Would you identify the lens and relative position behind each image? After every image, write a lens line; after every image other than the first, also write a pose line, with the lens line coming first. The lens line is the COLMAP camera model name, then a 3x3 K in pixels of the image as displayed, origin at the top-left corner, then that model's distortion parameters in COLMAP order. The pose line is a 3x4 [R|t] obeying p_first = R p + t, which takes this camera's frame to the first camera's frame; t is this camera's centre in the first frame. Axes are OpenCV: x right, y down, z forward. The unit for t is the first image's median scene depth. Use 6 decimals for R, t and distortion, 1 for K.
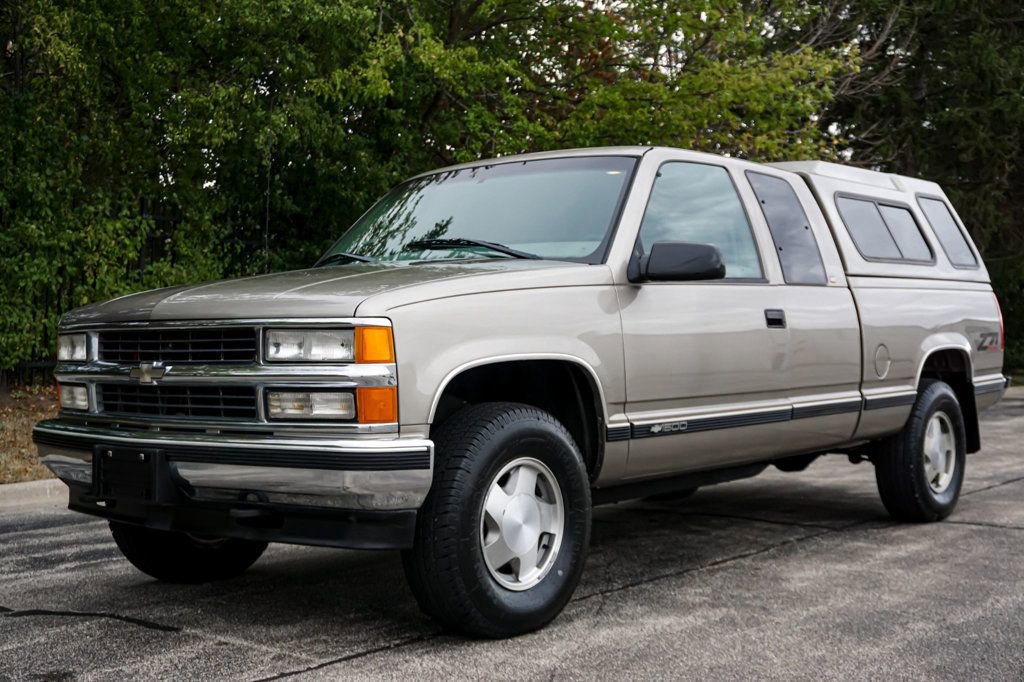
lens RADIAL K [[1317.2, 0, 512.0], [0, 1317.2, 341.0], [0, 0, 1]] dist [-0.001184, -0.030853]
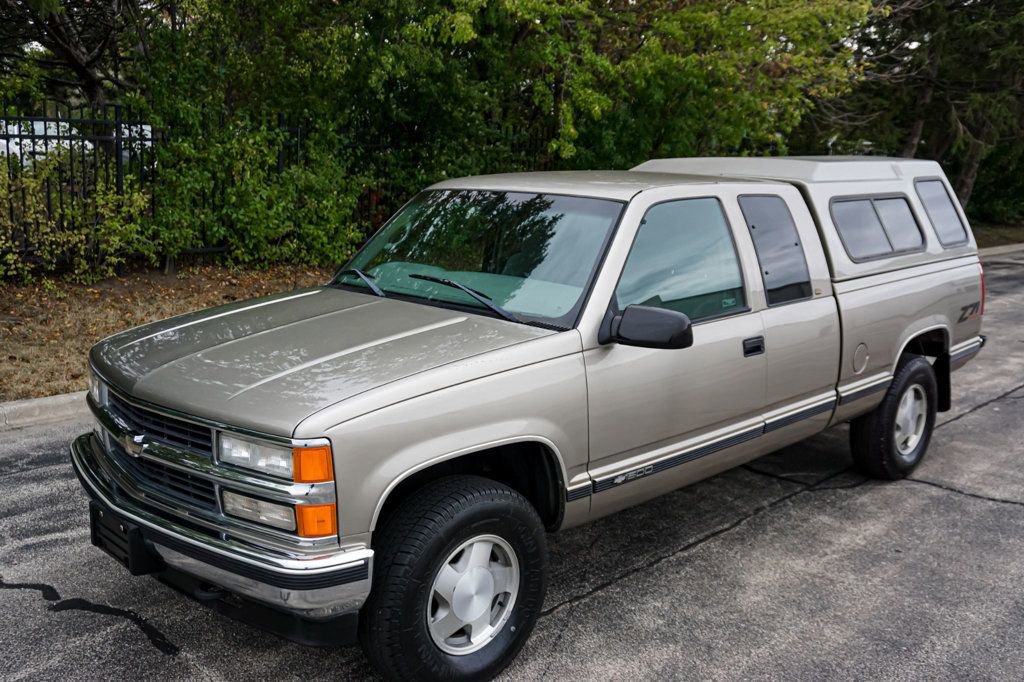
lens RADIAL K [[967.3, 0, 512.0], [0, 967.3, 341.0], [0, 0, 1]] dist [-0.013501, -0.003962]
pose [[0.993657, 0.043604, -0.103657, 0.081089], [-0.023132, 0.981307, 0.191051, -0.156827], [0.110050, -0.187442, 0.976092, 0.200085]]
